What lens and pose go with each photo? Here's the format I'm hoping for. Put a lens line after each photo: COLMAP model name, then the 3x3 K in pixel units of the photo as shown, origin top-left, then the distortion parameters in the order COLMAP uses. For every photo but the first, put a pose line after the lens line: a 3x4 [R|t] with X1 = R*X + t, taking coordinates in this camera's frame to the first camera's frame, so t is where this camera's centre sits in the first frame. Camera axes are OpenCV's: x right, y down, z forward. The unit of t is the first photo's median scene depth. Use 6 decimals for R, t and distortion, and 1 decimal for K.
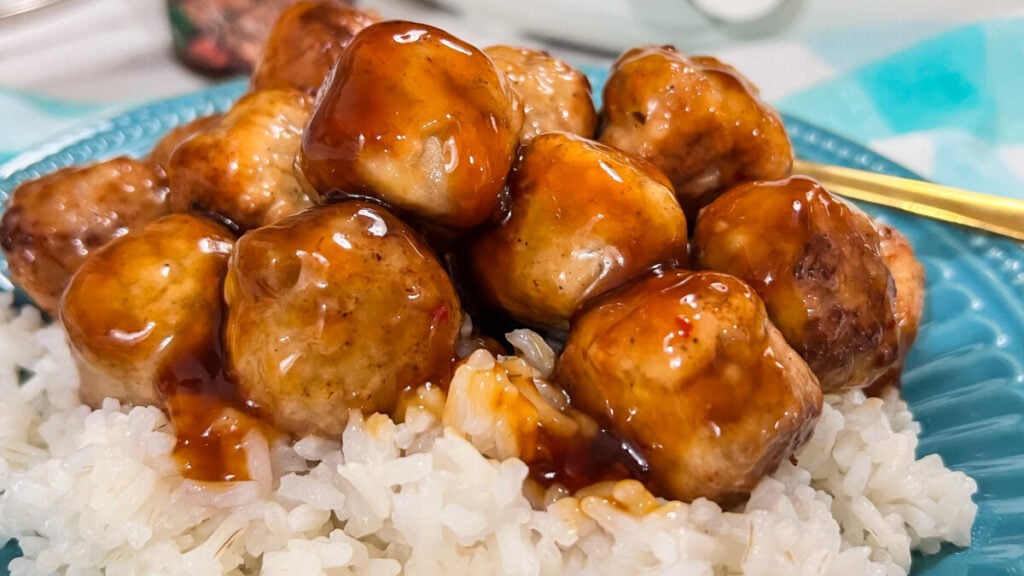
lens RADIAL K [[980.7, 0, 499.8], [0, 980.7, 291.8], [0, 0, 1]] dist [0.001471, -0.032330]
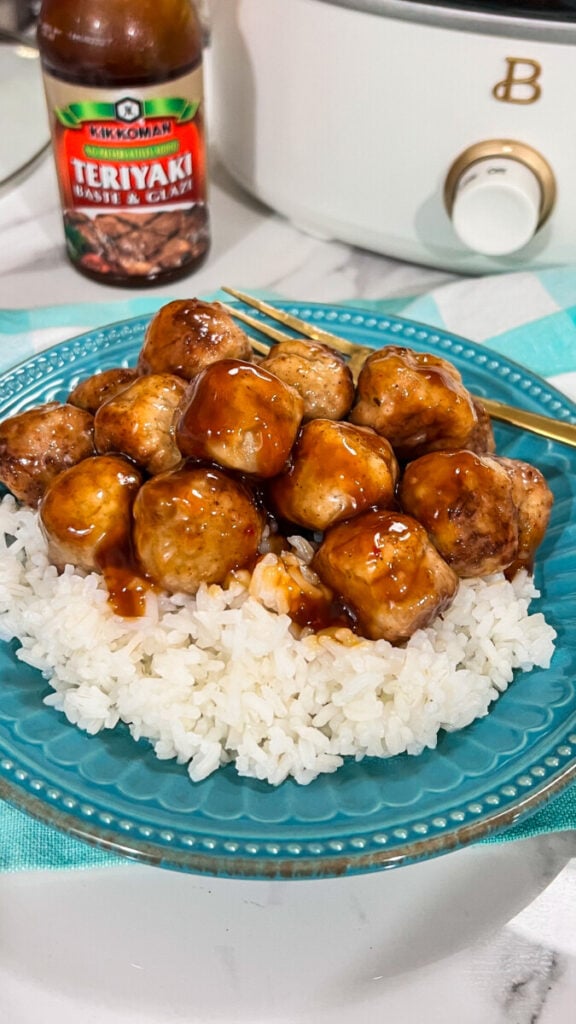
lens RADIAL K [[980.9, 0, 263.3], [0, 980.9, 459.1], [0, 0, 1]] dist [0.015831, -0.002873]
pose [[0.996507, 0.037188, -0.074770, 0.096529], [-0.029117, 0.993910, 0.106282, -0.307722], [0.078267, -0.103733, 0.991521, -0.806133]]
